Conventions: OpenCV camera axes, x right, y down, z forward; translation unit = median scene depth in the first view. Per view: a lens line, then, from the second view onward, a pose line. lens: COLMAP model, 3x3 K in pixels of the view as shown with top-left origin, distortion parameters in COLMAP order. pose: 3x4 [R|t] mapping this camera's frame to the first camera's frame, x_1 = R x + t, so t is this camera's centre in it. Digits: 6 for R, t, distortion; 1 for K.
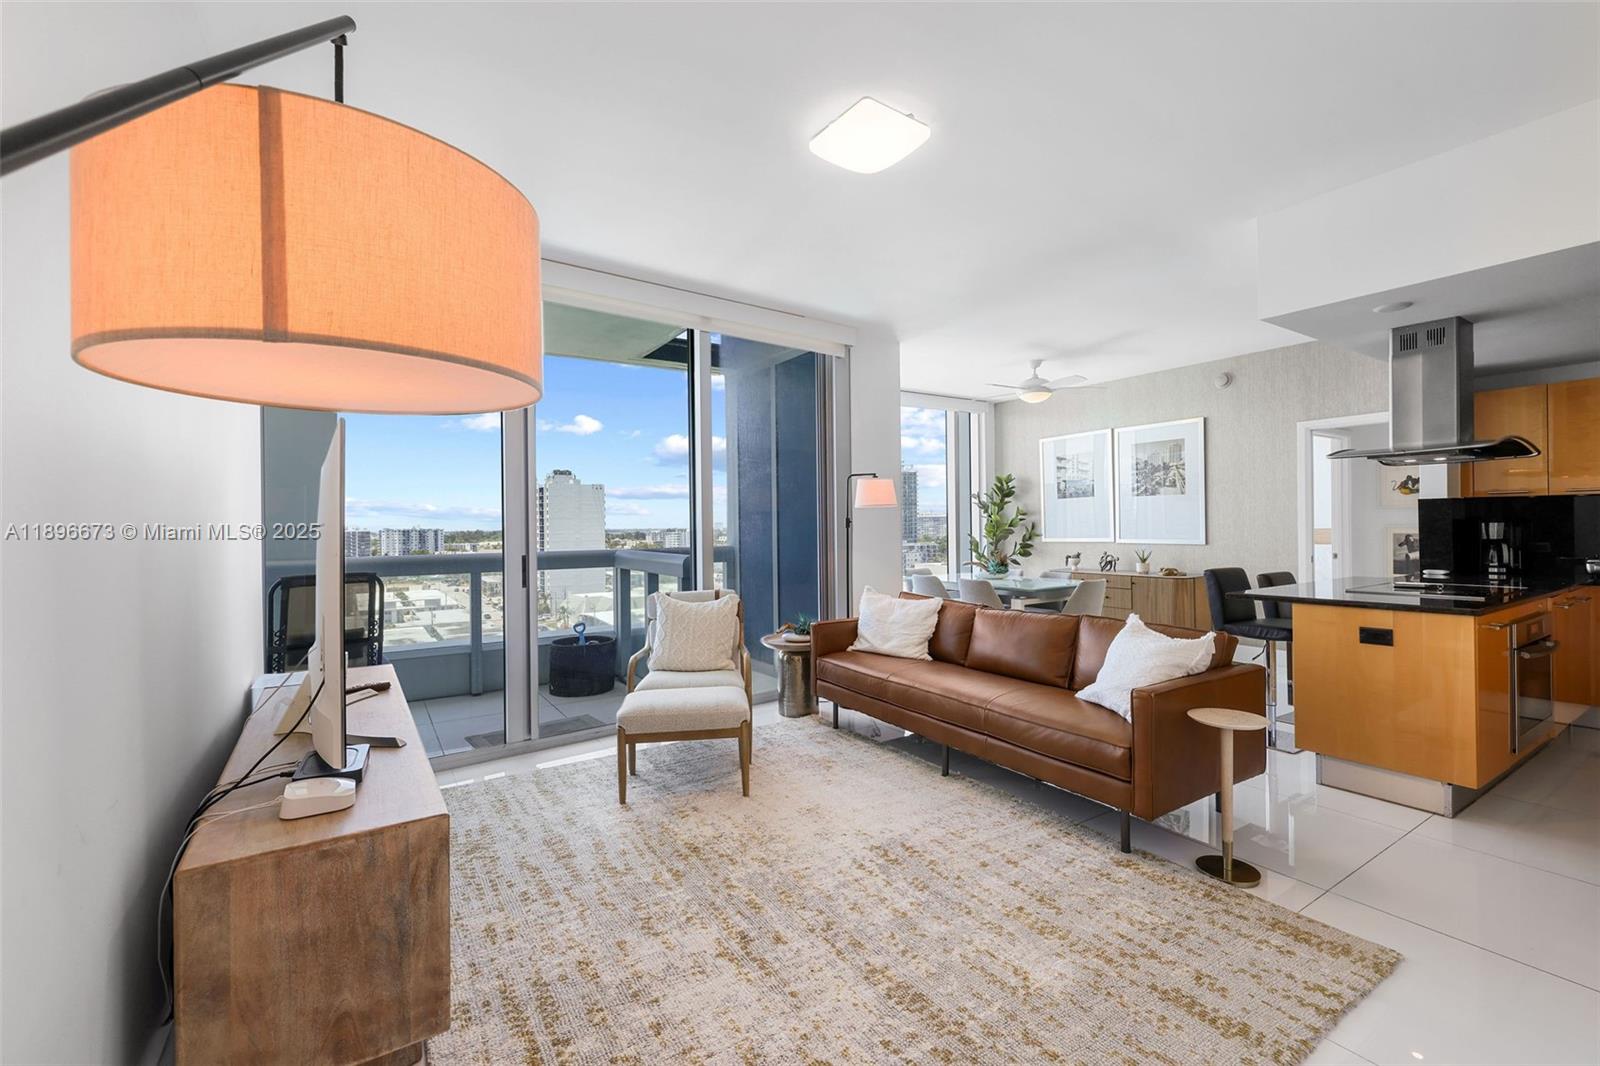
lens RADIAL K [[685.1, 0, 789.1], [0, 685.1, 525.1], [0, 0, 1]] dist [-0.001253, -0.000324]
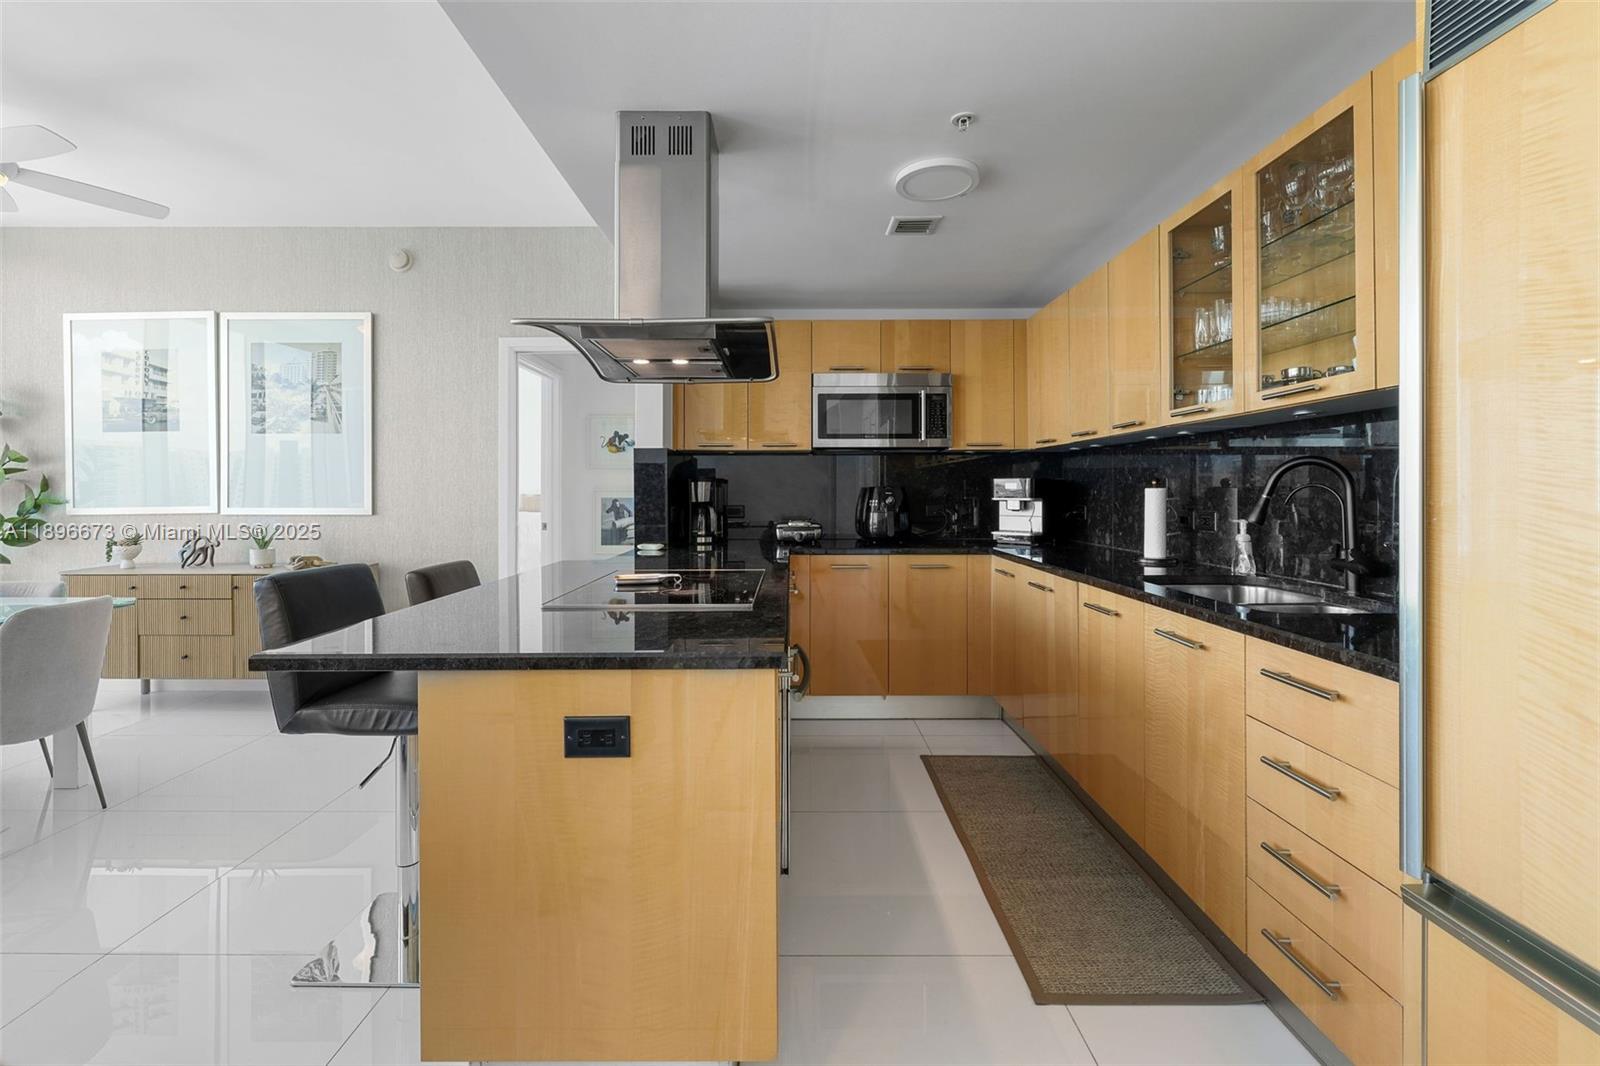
lens RADIAL K [[698.7, 0, 790.4], [0, 698.7, 488.8], [0, 0, 1]] dist [-0.000987, -0.000111]
pose [[0.540801, 0.013563, 0.841041, 0.279626], [-0.005502, 0.999906, -0.012586, 0.010516], [-0.841133, 0.002179, 0.540824, 0.333607]]
